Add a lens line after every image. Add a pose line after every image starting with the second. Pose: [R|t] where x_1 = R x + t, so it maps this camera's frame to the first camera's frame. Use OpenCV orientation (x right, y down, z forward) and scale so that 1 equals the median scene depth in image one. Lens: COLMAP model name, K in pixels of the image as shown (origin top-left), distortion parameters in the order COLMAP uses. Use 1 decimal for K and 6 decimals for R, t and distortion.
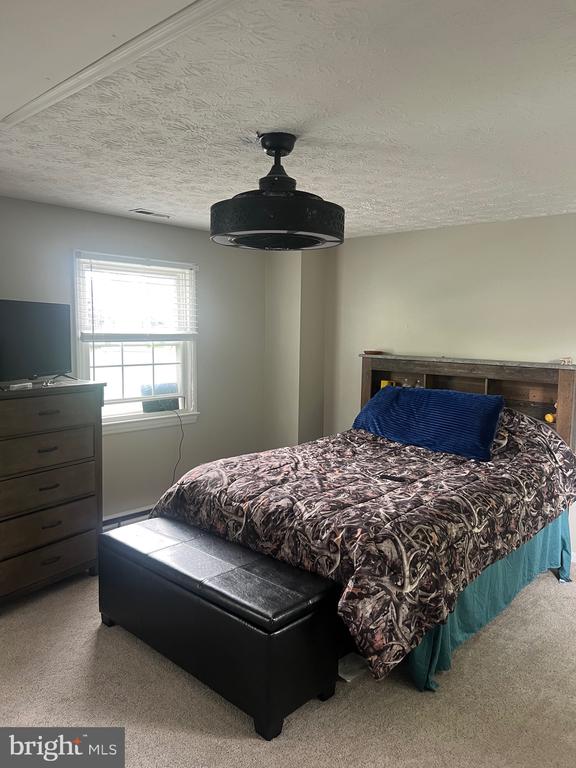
lens RADIAL K [[581.8, 0, 286.1], [0, 581.8, 384.2], [0, 0, 1]] dist [0.026987, -0.028777]
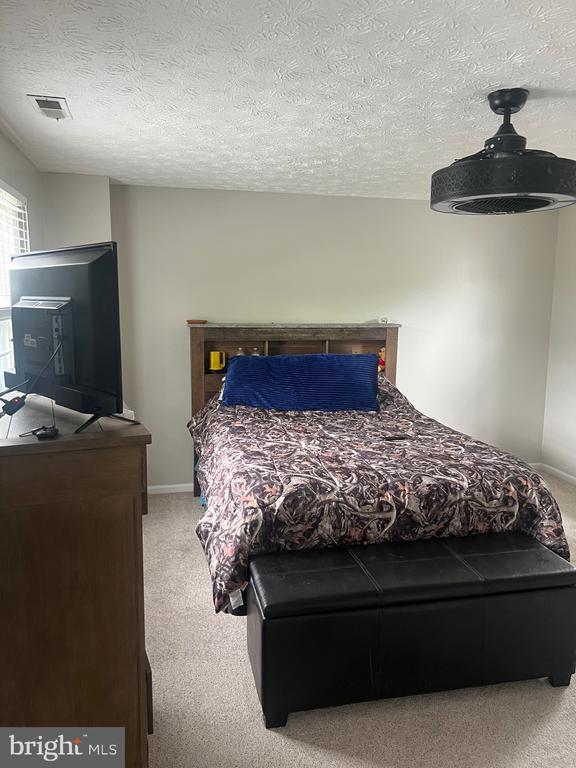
lens RADIAL K [[581.8, 0, 286.7], [0, 581.8, 383.9], [0, 0, 1]] dist [0.026987, -0.028777]
pose [[0.564398, -0.130489, 0.815125, -0.777326], [0.080725, 0.991419, 0.102816, -0.061011], [-0.821547, 0.007771, 0.570088, 0.562418]]
